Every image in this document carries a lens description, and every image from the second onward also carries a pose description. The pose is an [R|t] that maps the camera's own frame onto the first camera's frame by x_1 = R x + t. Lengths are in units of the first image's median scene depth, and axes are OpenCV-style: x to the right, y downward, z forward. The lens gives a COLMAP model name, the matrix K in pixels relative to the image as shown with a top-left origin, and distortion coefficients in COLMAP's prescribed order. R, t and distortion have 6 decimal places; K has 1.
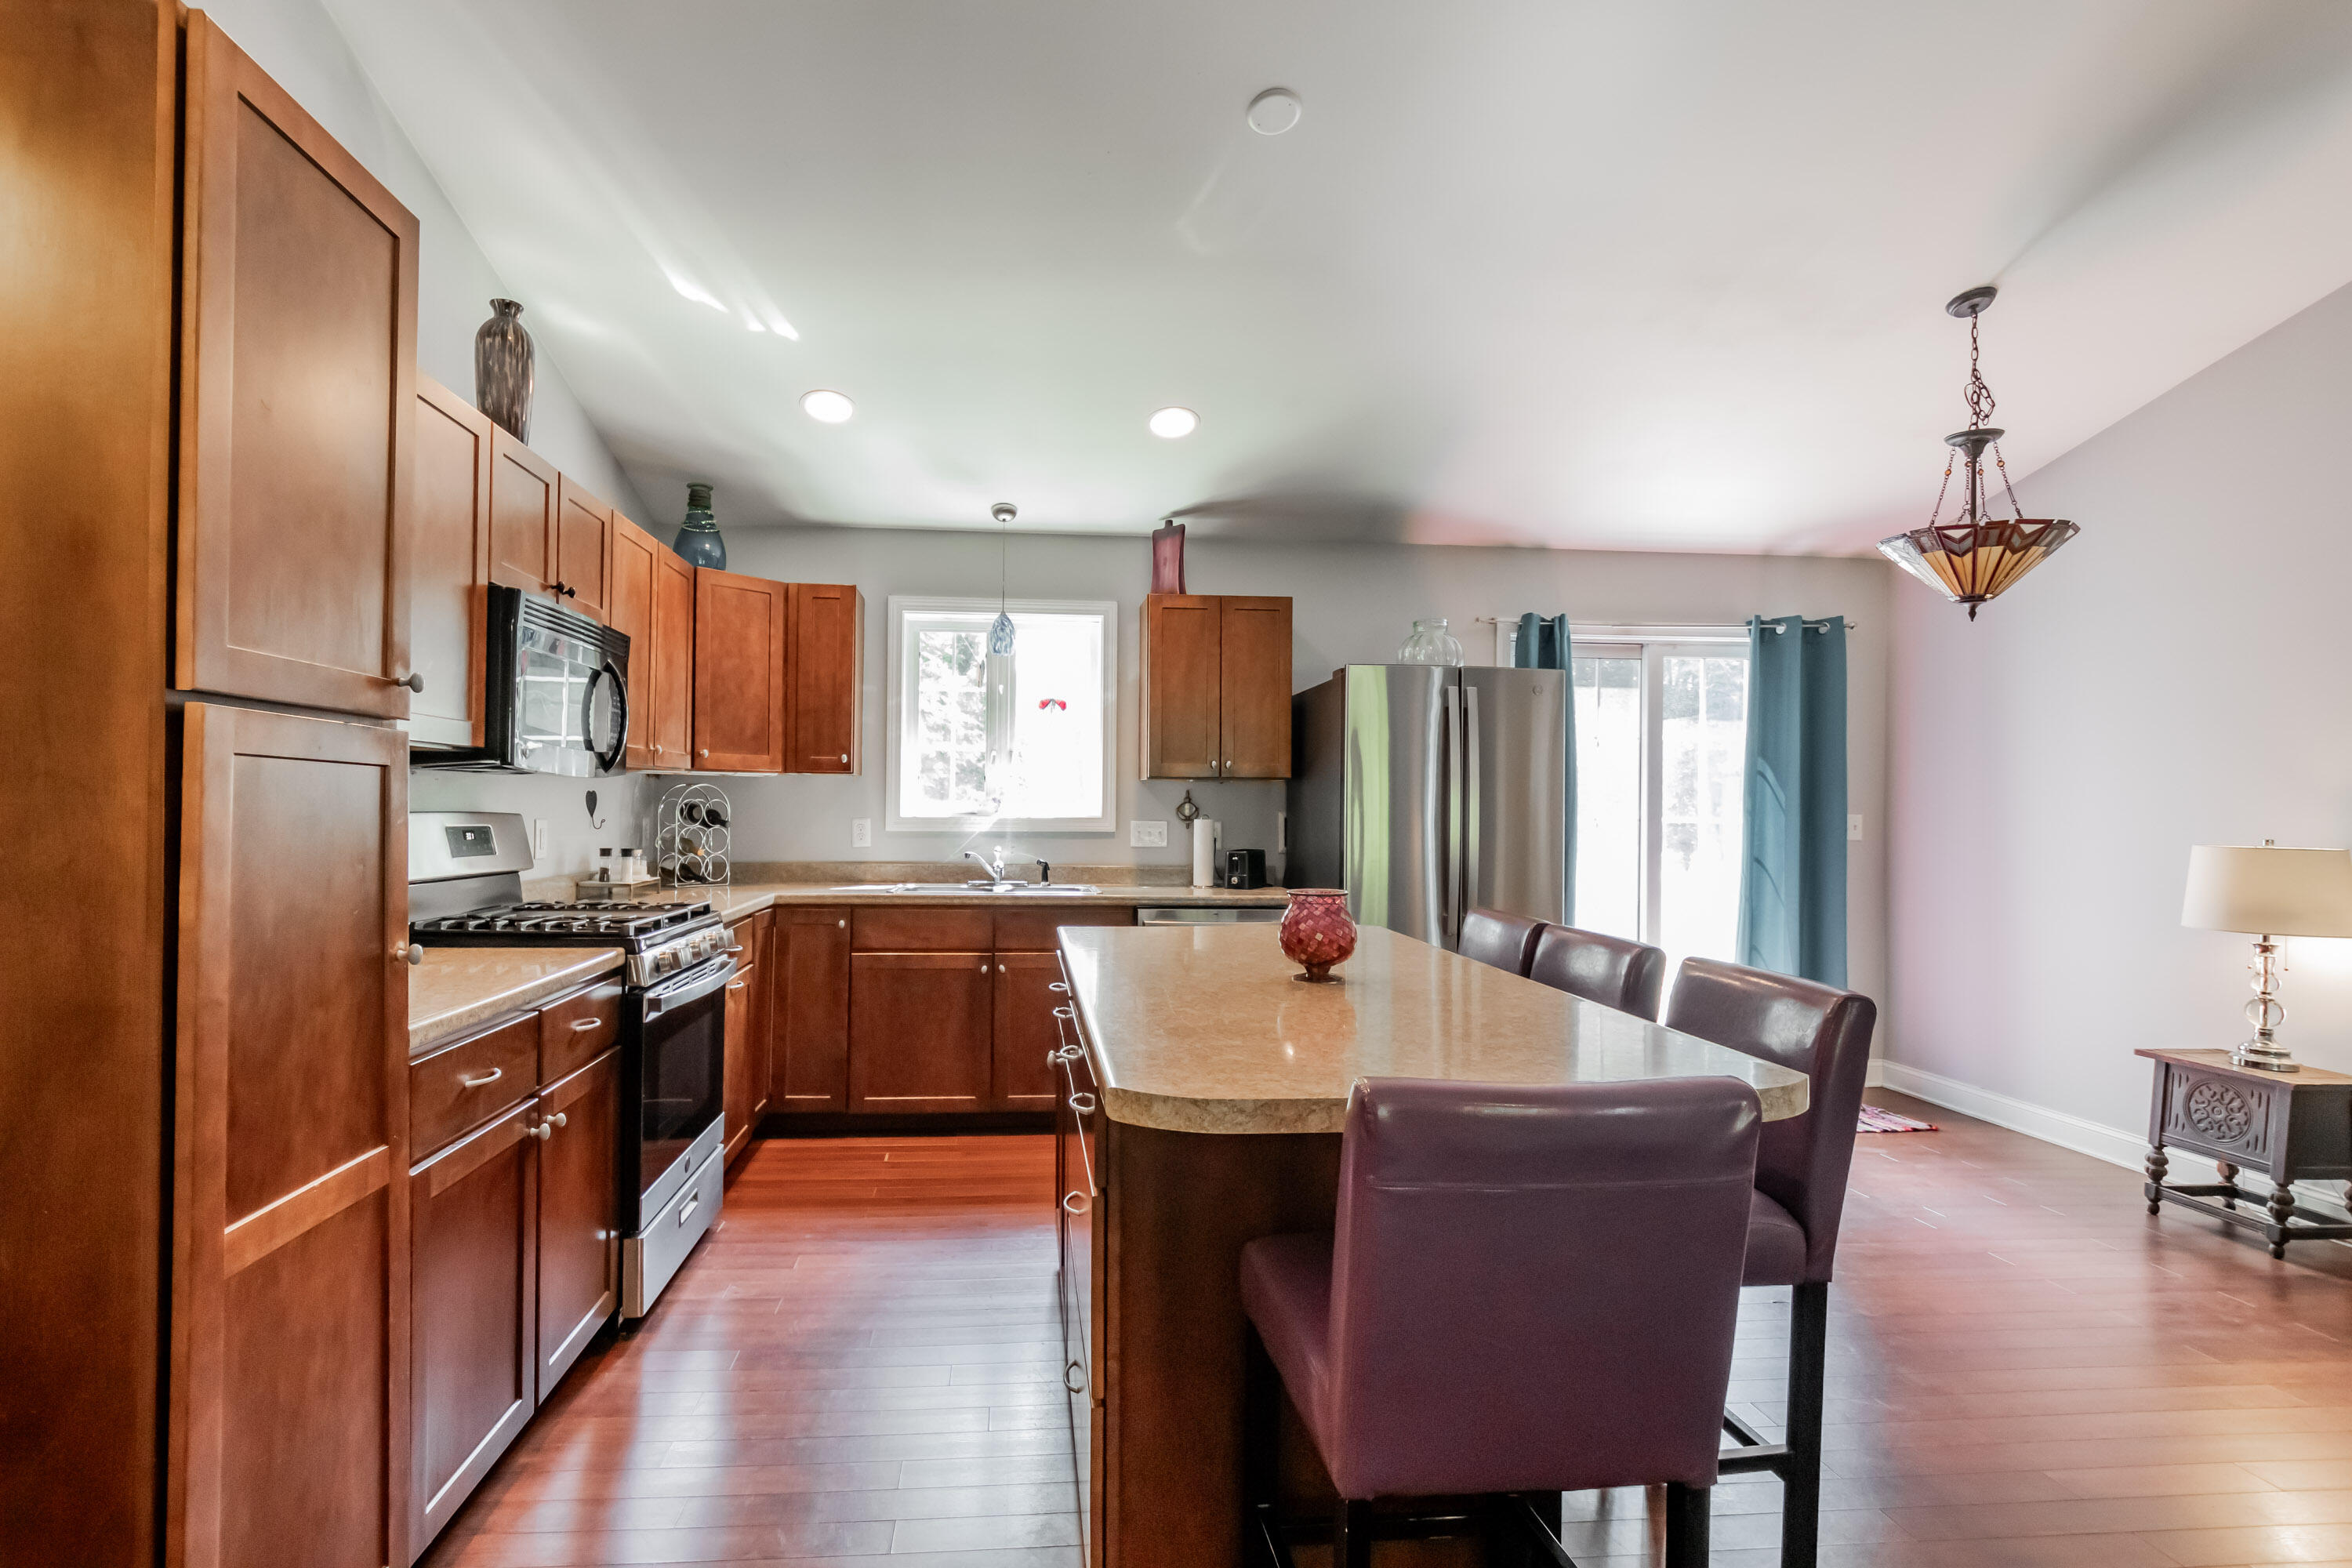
lens RADIAL K [[1105.0, 0, 1157.7], [0, 1105.0, 782.7], [0, 0, 1]] dist [0.001833, -0.003836]
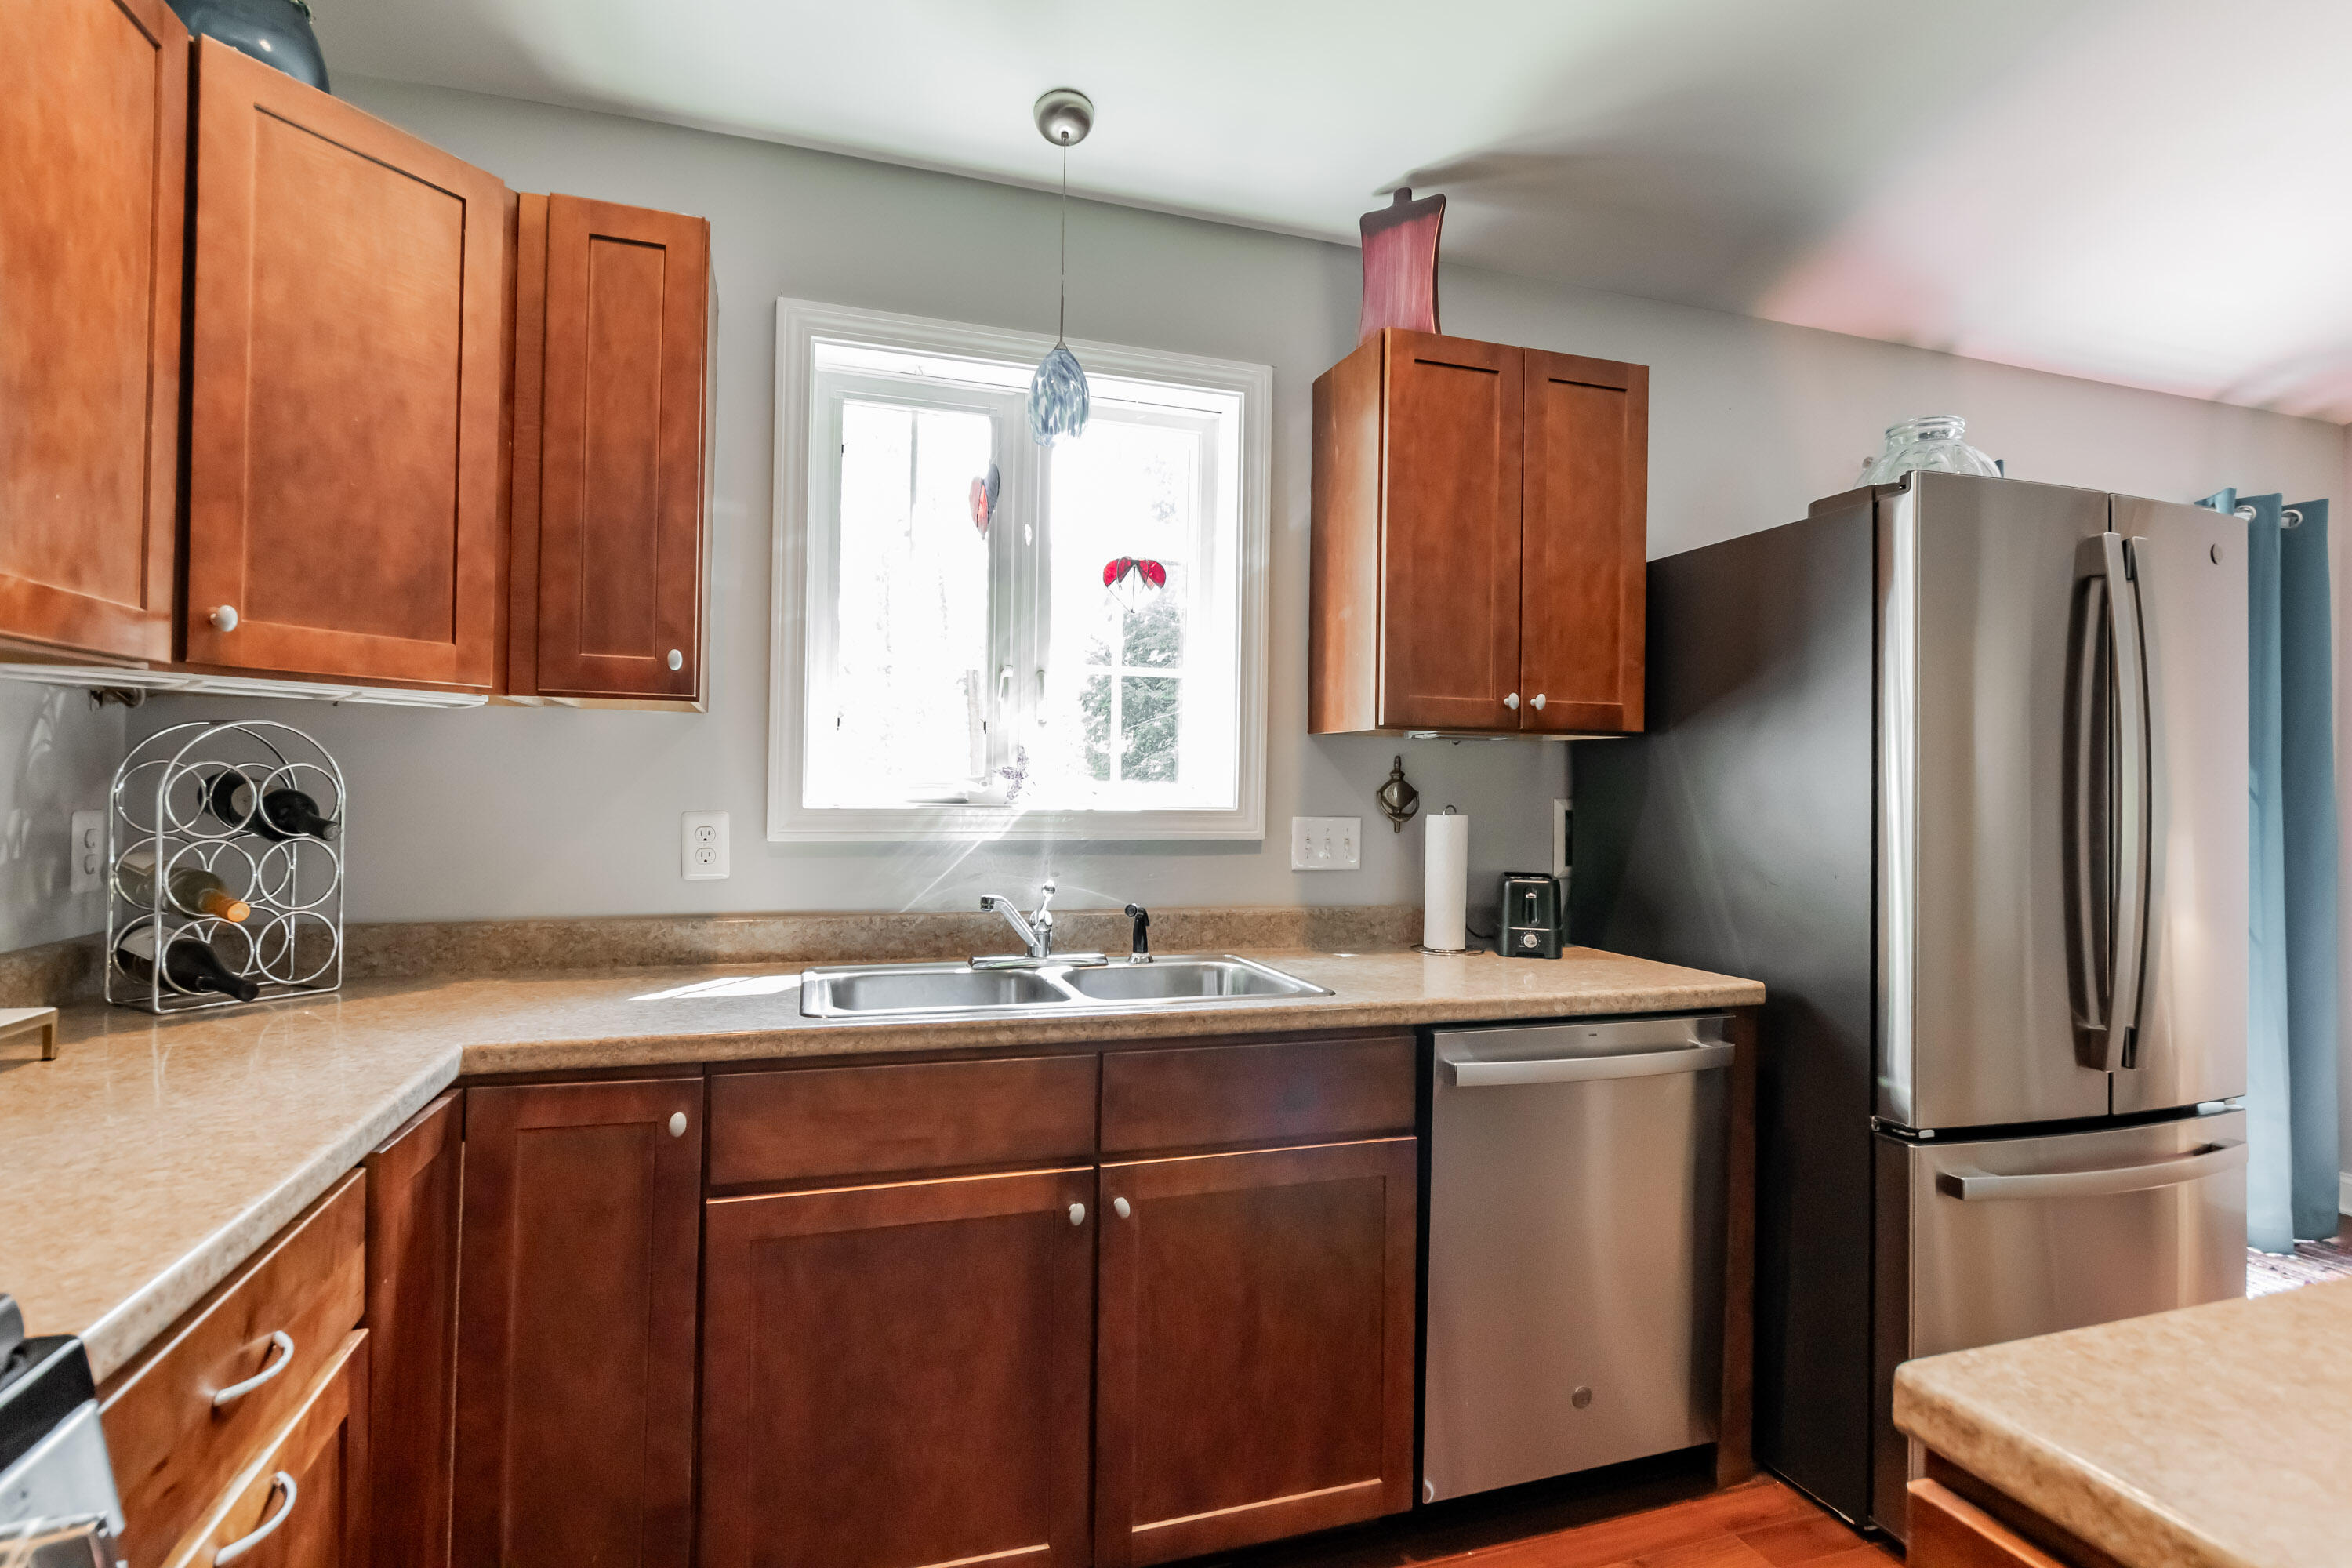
lens RADIAL K [[1105.0, 0, 1199.7], [0, 1105.0, 768.7], [0, 0, 1]] dist [0.001833, -0.003836]
pose [[0.976075, 0.009169, 0.217243, -0.186714], [-0.010606, 0.999929, 0.005453, 0.011832], [-0.217177, -0.007627, 0.976102, 0.577786]]
